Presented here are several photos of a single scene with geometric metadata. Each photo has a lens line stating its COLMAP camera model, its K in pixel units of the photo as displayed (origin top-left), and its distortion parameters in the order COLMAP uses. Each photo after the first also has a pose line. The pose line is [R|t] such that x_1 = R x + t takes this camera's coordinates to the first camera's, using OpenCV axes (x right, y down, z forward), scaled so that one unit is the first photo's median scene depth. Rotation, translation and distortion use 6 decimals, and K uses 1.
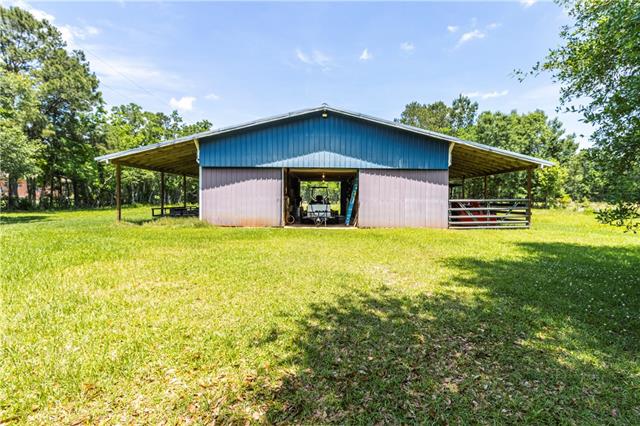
lens RADIAL K [[294.8, 0, 321.7], [0, 294.8, 204.8], [0, 0, 1]] dist [0.002168, 0.000350]
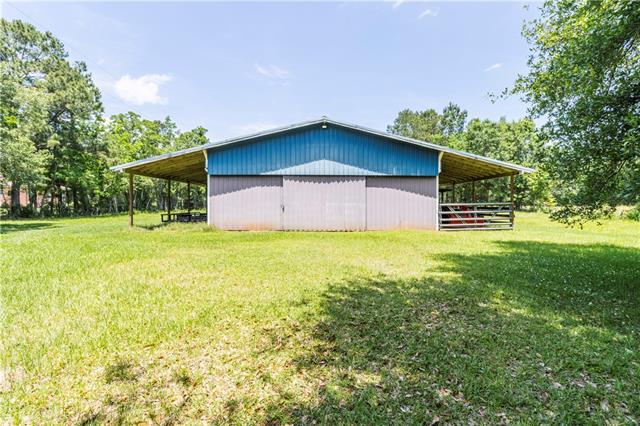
lens RADIAL K [[306.2, 0, 320.2], [0, 306.2, 203.8], [0, 0, 1]] dist [-0.000745, -0.000183]
pose [[0.999709, -0.008265, 0.022642, -0.028546], [0.008772, 0.999711, -0.022381, 0.003449], [-0.022450, 0.022573, 0.999493, -0.103572]]
